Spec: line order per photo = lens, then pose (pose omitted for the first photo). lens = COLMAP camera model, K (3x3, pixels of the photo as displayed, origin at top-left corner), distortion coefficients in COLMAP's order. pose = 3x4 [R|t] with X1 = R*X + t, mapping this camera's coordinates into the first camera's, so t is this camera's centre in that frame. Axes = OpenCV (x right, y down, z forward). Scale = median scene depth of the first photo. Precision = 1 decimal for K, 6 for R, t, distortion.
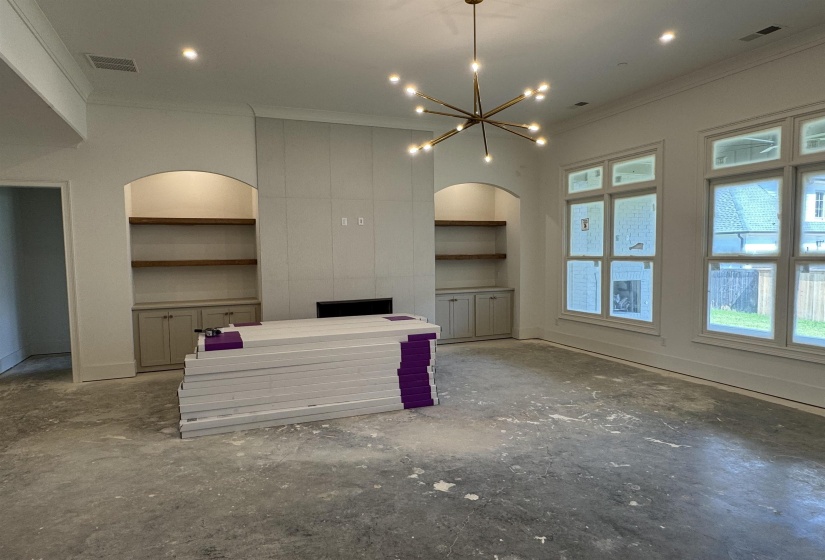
lens RADIAL K [[500.6, 0, 408.7], [0, 500.6, 281.5], [0, 0, 1]] dist [-0.002145, 0.000596]
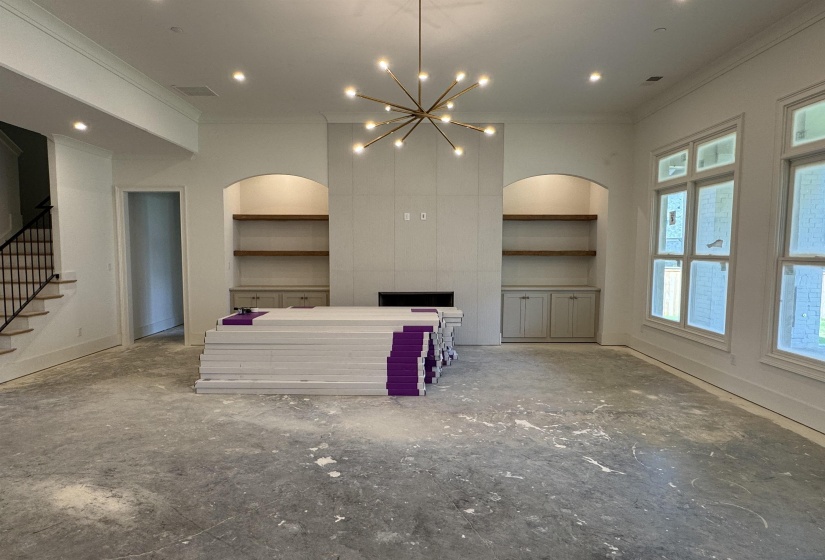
lens RADIAL K [[500.6, 0, 410.3], [0, 500.6, 284.3], [0, 0, 1]] dist [-0.002145, 0.000596]
pose [[0.924998, 0.043083, -0.377522, 0.359898], [-0.037387, 0.999050, 0.022408, -0.002463], [0.378128, -0.006613, 0.925730, 0.040401]]
